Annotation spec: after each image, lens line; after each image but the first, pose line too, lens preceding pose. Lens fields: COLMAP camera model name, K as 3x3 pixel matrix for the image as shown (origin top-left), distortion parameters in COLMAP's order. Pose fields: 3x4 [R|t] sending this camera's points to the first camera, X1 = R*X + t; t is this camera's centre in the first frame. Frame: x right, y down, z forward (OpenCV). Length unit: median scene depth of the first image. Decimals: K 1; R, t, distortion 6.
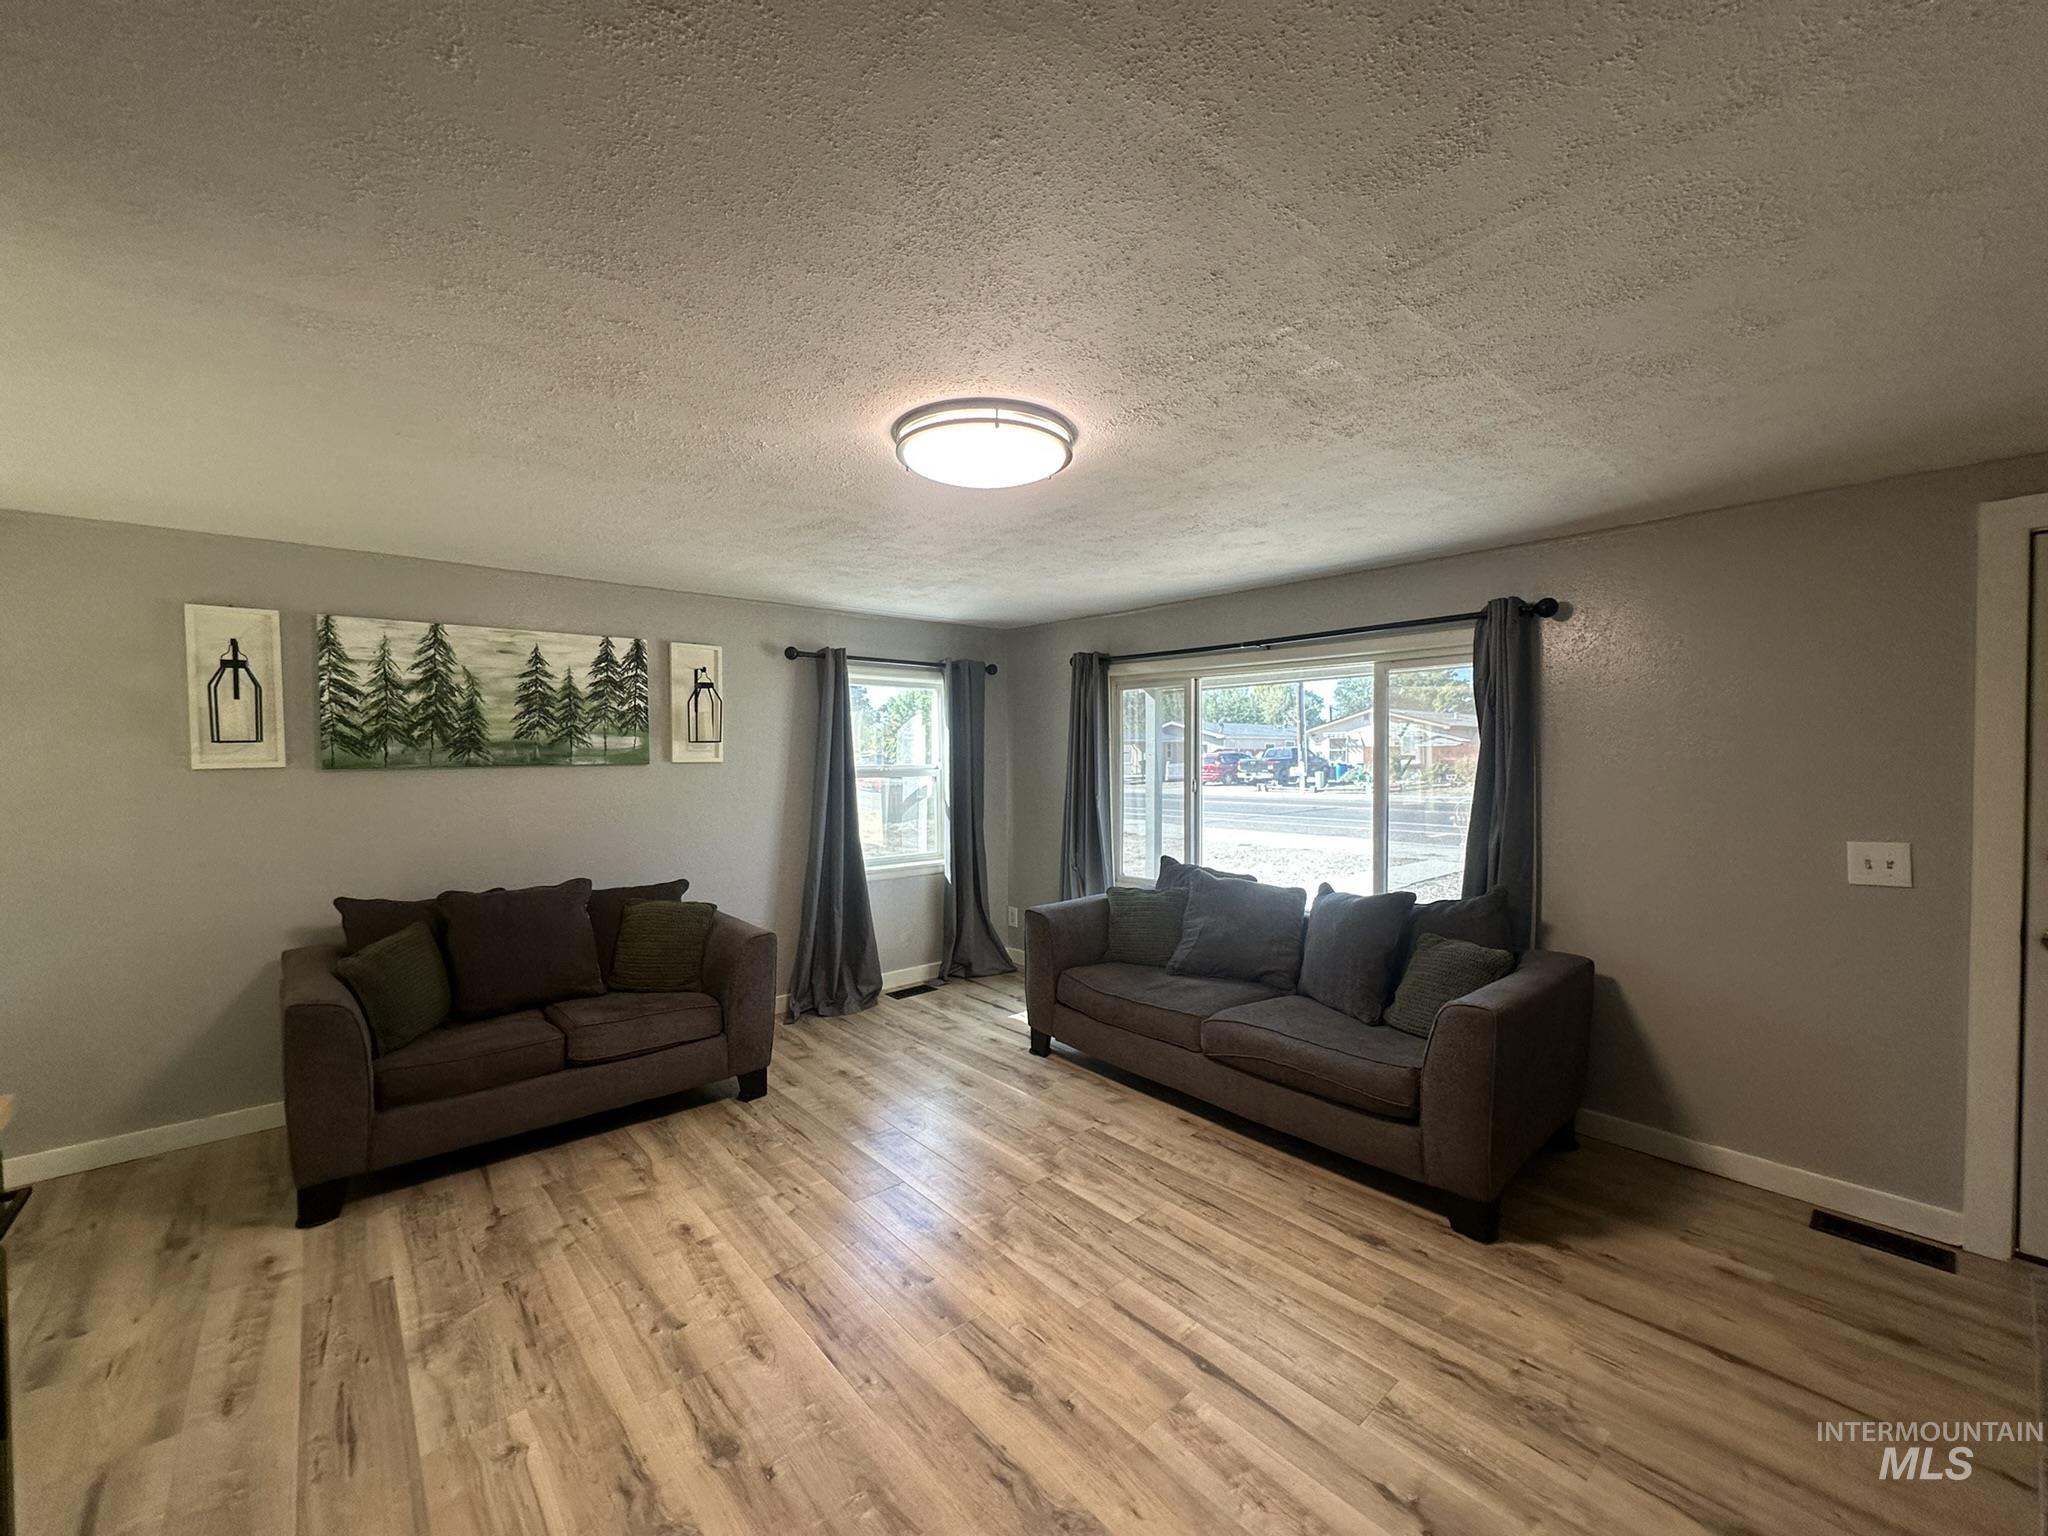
lens RADIAL K [[814.4, 0, 1029.9], [0, 814.4, 772.9], [0, 0, 1]] dist [-0.003184, 0.000562]
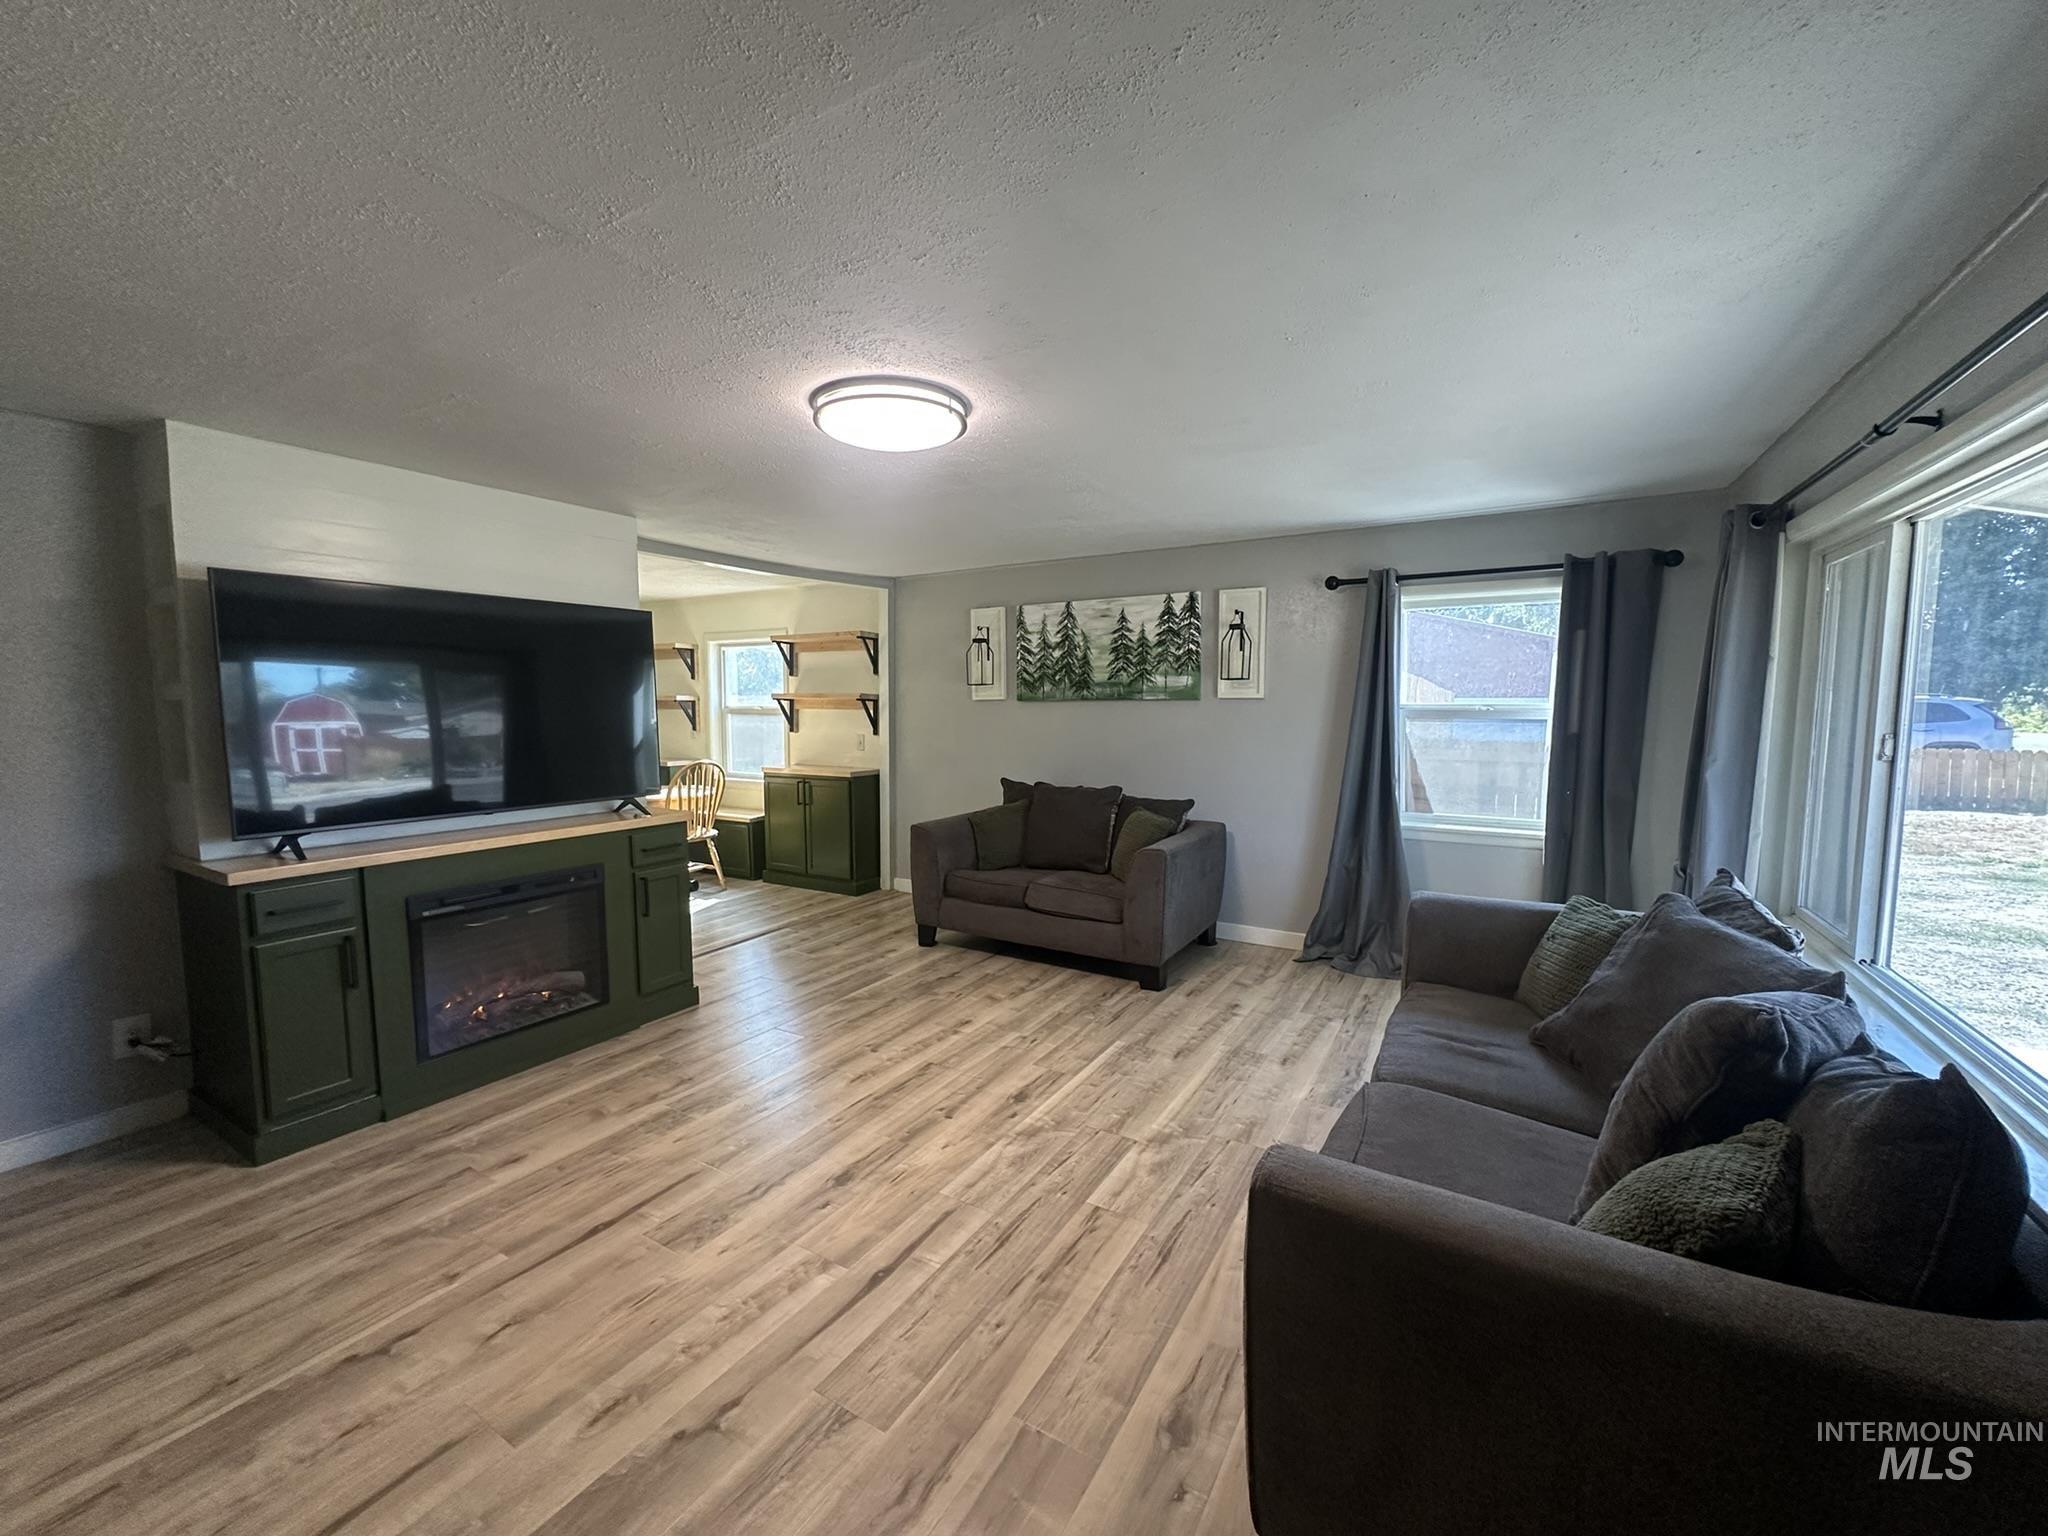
lens RADIAL K [[814.4, 0, 1032.5], [0, 814.4, 771.1], [0, 0, 1]] dist [-0.003184, 0.000562]
pose [[0.307876, 0.084413, -0.947675, 0.764516], [-0.022047, 0.996422, 0.081592, 0.002403], [0.951171, -0.004226, 0.308635, 0.553226]]
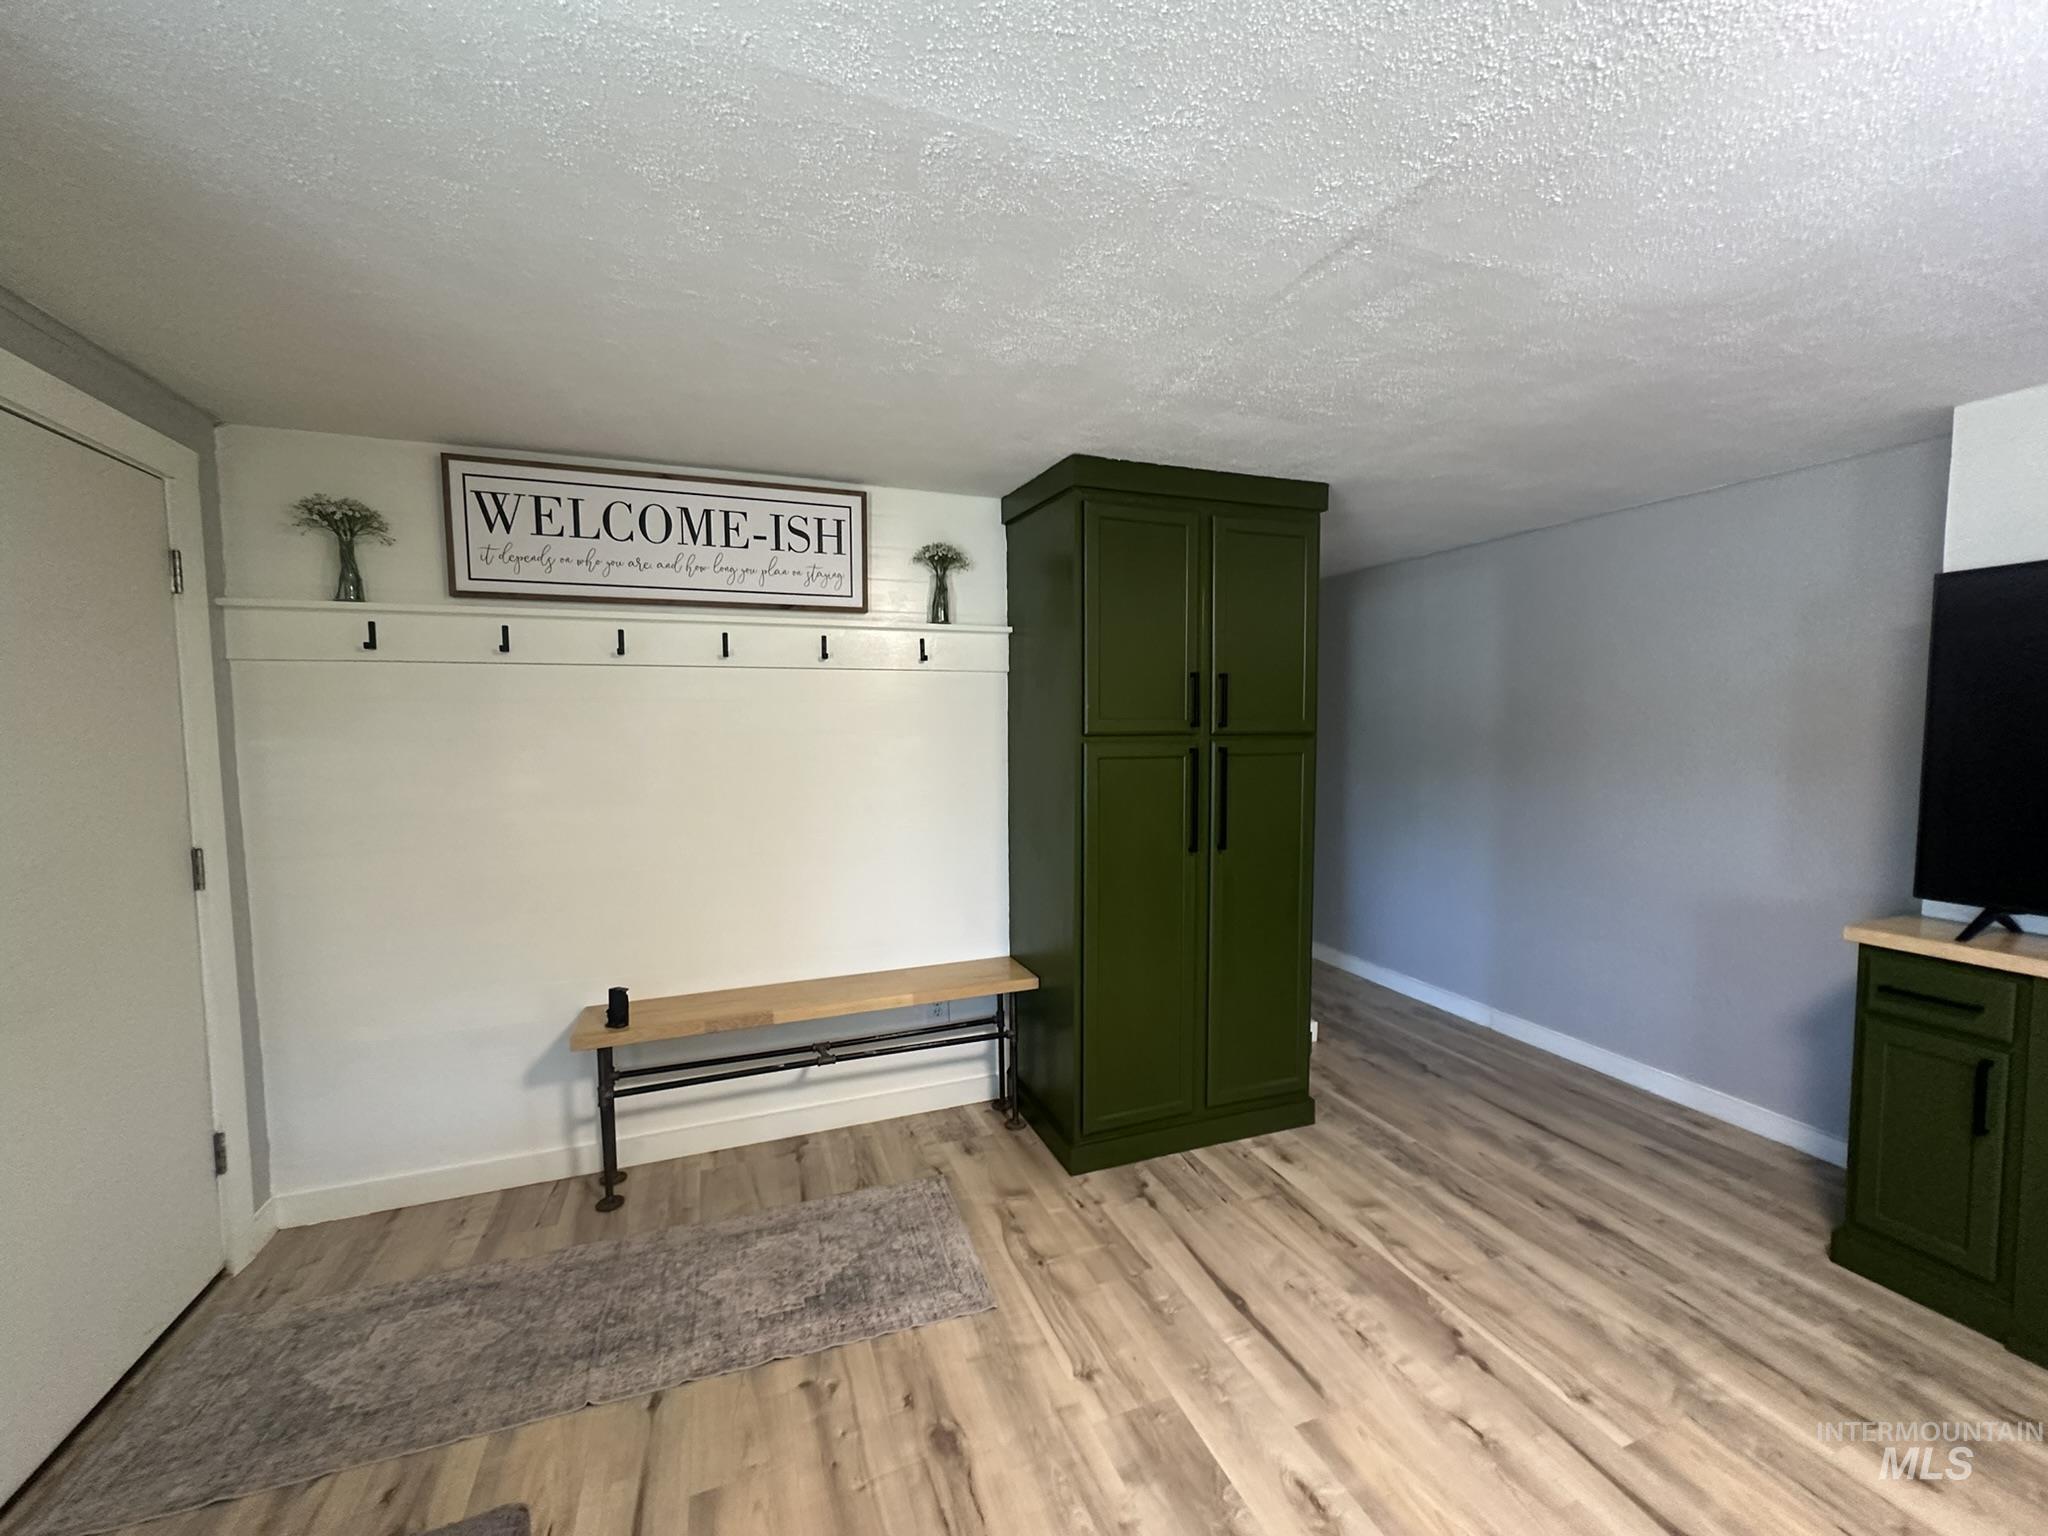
lens RADIAL K [[814.4, 0, 1029.8], [0, 814.4, 773.5], [0, 0, 1]] dist [-0.003184, 0.000562]
pose [[-0.939664, -0.010337, 0.341942, 0.207535], [0.018309, 0.996591, 0.080441, -0.017040], [-0.341608, 0.081848, -0.936272, 0.939455]]
